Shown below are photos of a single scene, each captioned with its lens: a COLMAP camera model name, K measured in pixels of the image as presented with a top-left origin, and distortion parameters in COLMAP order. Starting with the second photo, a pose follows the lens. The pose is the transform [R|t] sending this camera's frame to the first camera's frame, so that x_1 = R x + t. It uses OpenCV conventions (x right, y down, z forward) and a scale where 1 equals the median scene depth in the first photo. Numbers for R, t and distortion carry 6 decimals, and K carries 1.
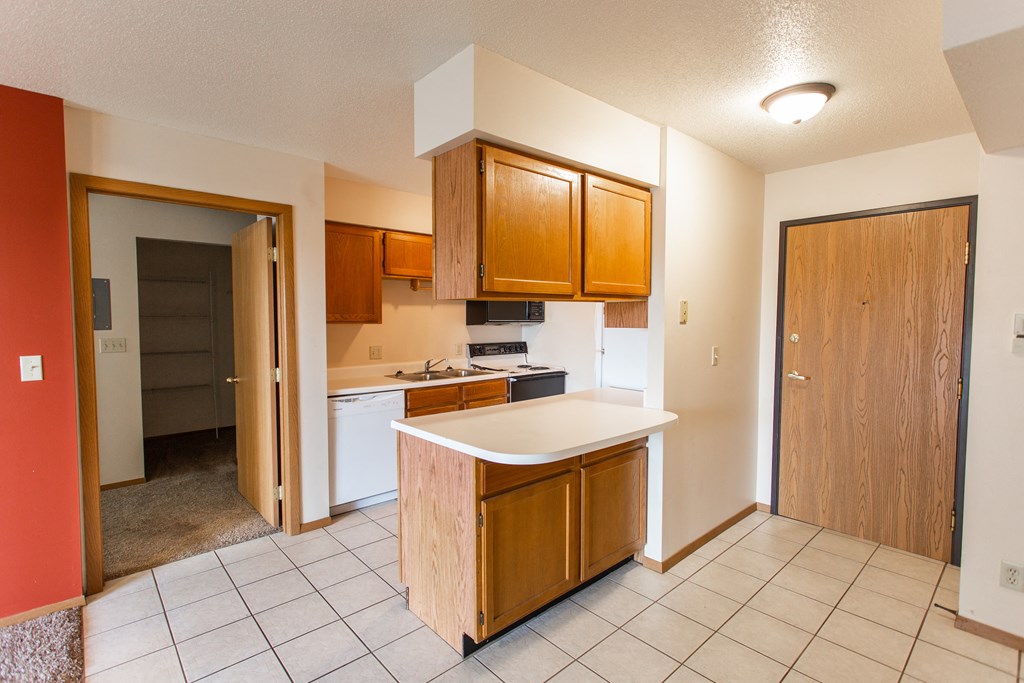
lens RADIAL K [[481.4, 0, 512.0], [0, 481.4, 341.5], [0, 0, 1]] dist [0.001568, 0.000533]
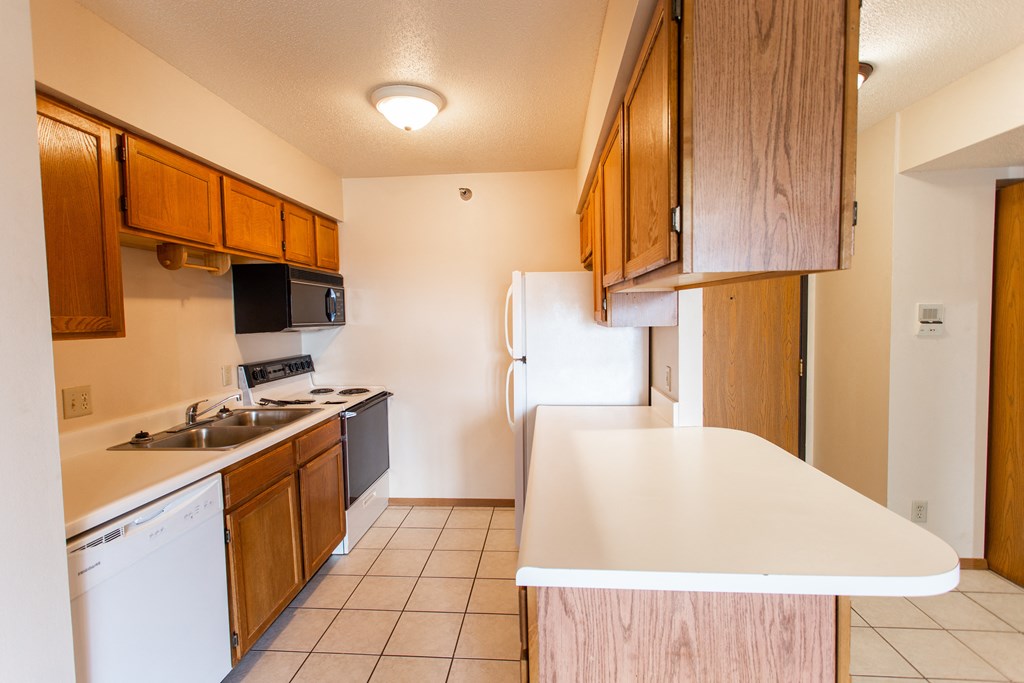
lens RADIAL K [[481.4, 0, 512.0], [0, 481.4, 341.5], [0, 0, 1]] dist [0.001568, 0.000533]
pose [[0.728451, -0.051184, 0.683183, -0.319857], [0.053079, 0.998424, 0.018205, -0.021692], [-0.683039, 0.023001, 0.730020, 0.430184]]
